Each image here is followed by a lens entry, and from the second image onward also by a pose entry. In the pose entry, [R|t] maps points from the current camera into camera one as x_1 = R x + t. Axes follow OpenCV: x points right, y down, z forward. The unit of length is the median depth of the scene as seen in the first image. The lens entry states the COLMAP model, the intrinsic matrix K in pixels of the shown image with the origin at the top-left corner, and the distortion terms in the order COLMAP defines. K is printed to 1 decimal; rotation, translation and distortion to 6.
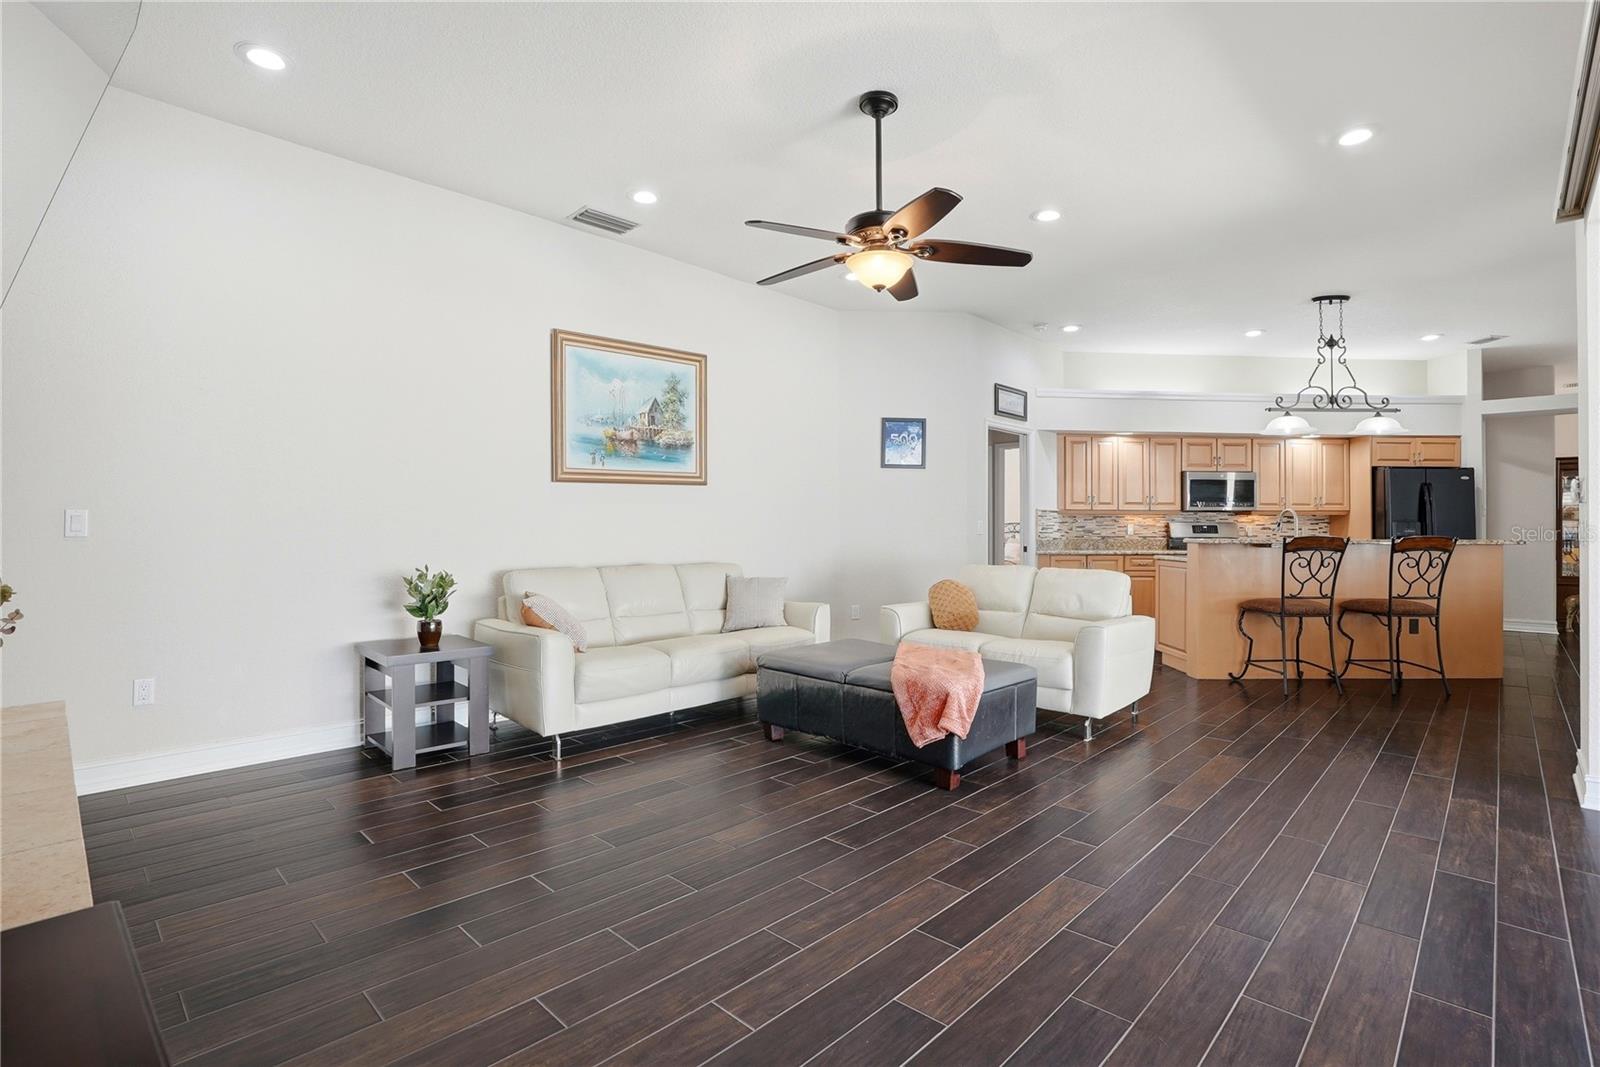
lens RADIAL K [[760.6, 0, 832.0], [0, 760.6, 524.5], [0, 0, 1]] dist [-0.027929, 0.001197]
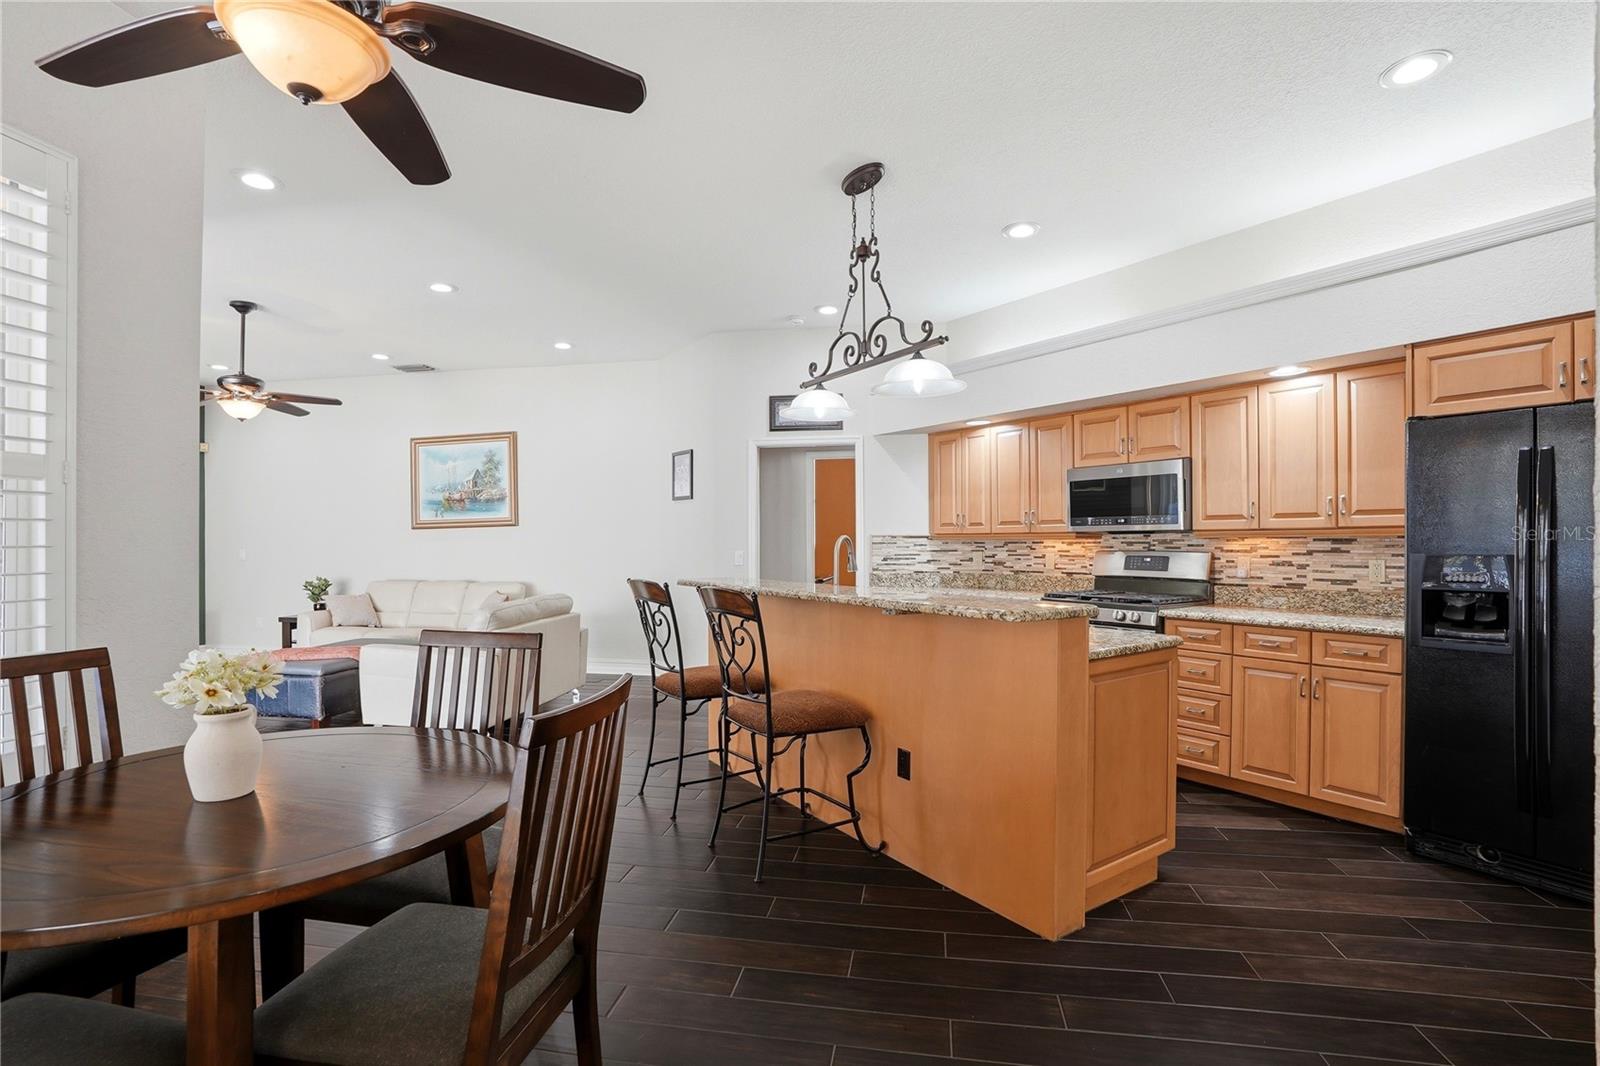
lens RADIAL K [[760.6, 0, 812.1], [0, 760.6, 534.0], [0, 0, 1]] dist [-0.027929, 0.001197]
pose [[0.530092, -0.015395, -0.847800, 1.144030], [0.006832, 0.999880, -0.013885, -0.012769], [0.847912, 0.001569, 0.530134, 0.650132]]
